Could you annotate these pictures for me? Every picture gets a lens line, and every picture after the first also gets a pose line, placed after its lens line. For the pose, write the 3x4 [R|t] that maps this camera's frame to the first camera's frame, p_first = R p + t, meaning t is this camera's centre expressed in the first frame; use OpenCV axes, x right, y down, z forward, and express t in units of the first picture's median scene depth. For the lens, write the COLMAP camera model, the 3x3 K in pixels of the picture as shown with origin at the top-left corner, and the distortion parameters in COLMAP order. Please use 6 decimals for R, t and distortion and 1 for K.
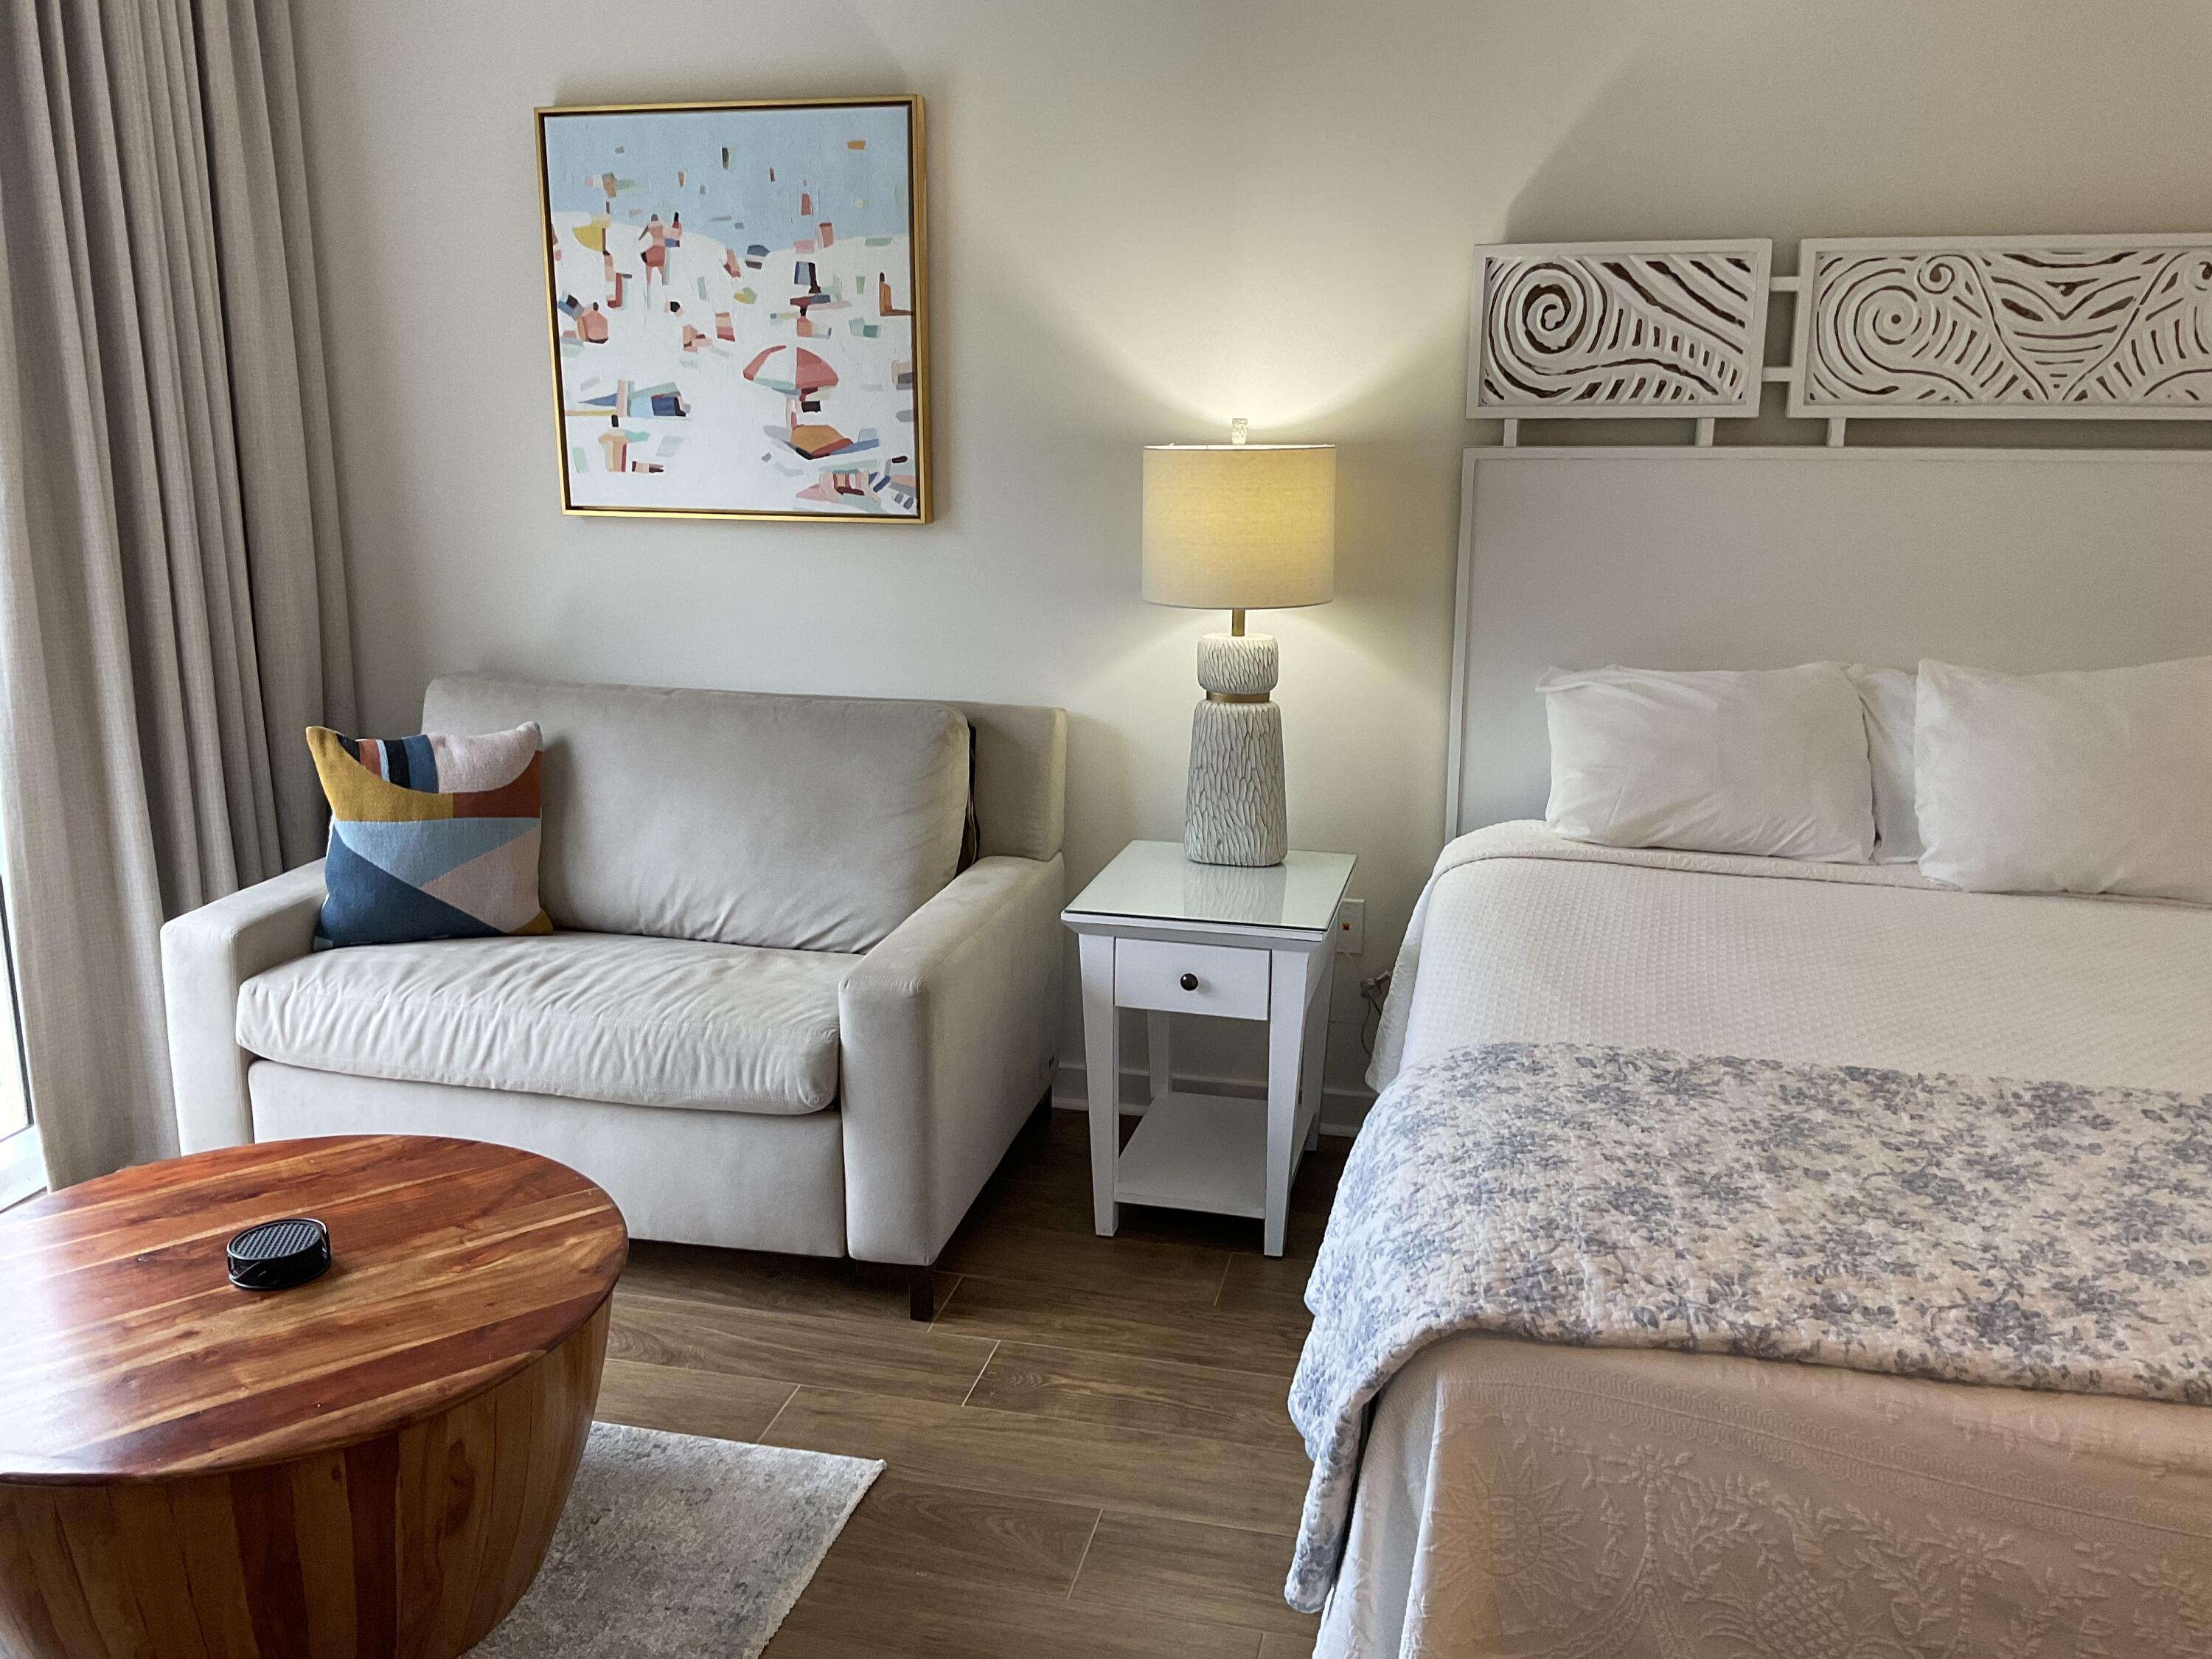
lens RADIAL K [[1836.1, 0, 1106.0], [0, 1836.1, 829.5], [0, 0, 1]] dist [0.130570, -0.299160]
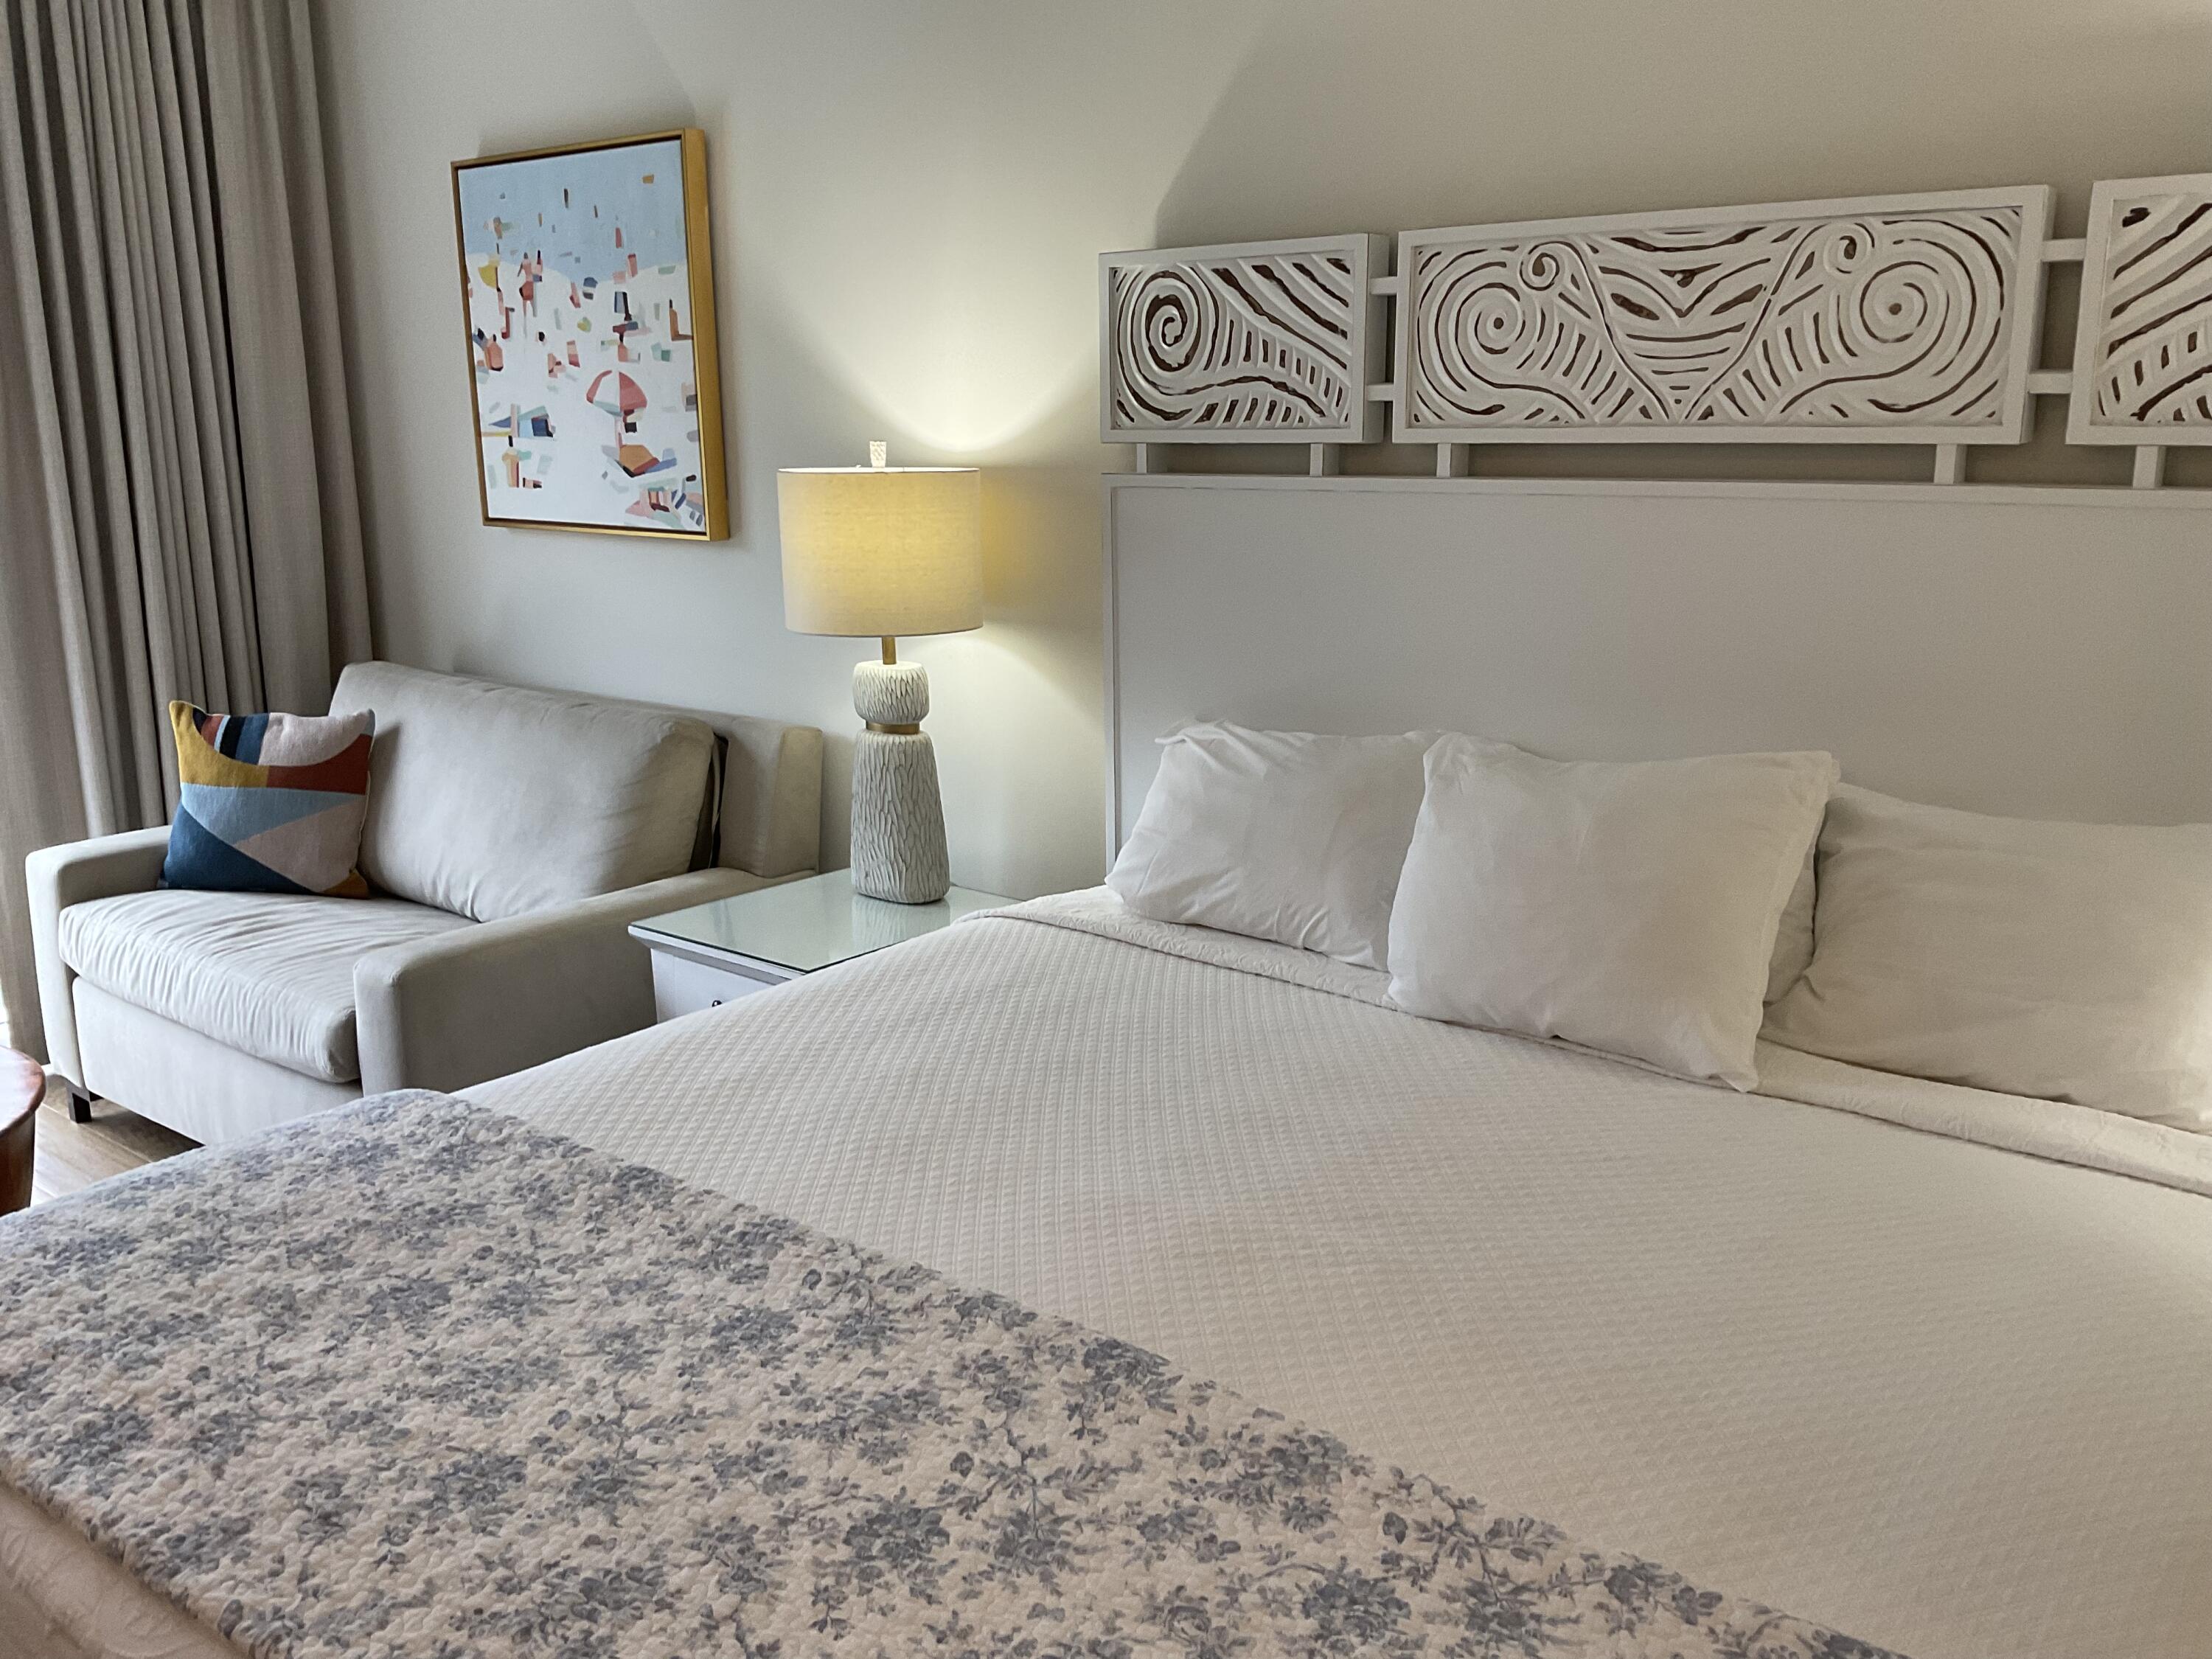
lens RADIAL K [[1836.1, 0, 1106.0], [0, 1836.1, 829.5], [0, 0, 1]] dist [0.130570, -0.299160]
pose [[0.905052, 0.087951, -0.416108, 0.602935], [-0.091008, 0.995771, 0.012527, -0.041924], [0.415451, 0.026532, 0.909229, 0.172056]]
